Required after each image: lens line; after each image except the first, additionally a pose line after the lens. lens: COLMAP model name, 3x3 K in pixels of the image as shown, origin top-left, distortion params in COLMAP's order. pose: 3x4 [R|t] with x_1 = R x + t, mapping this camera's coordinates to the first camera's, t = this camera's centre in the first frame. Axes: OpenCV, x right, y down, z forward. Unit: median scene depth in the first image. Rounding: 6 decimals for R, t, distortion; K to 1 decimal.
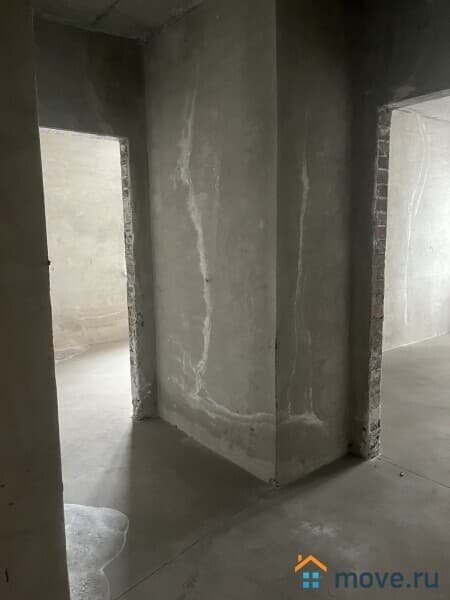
lens RADIAL K [[450.5, 0, 222.4], [0, 450.5, 300.6], [0, 0, 1]] dist [0.038226, -0.006005]
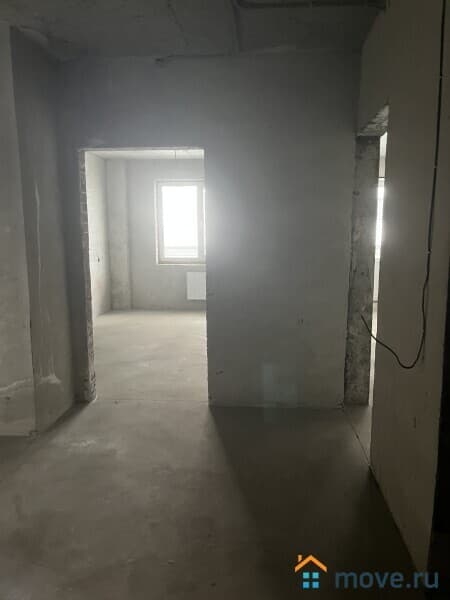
lens RADIAL K [[450.5, 0, 225.7], [0, 450.5, 304.5], [0, 0, 1]] dist [0.038226, -0.006005]
pose [[0.676368, -0.098973, 0.729884, -0.404550], [0.096200, 0.994313, 0.045683, 0.035270], [-0.730255, 0.039316, 0.682043, -0.267154]]
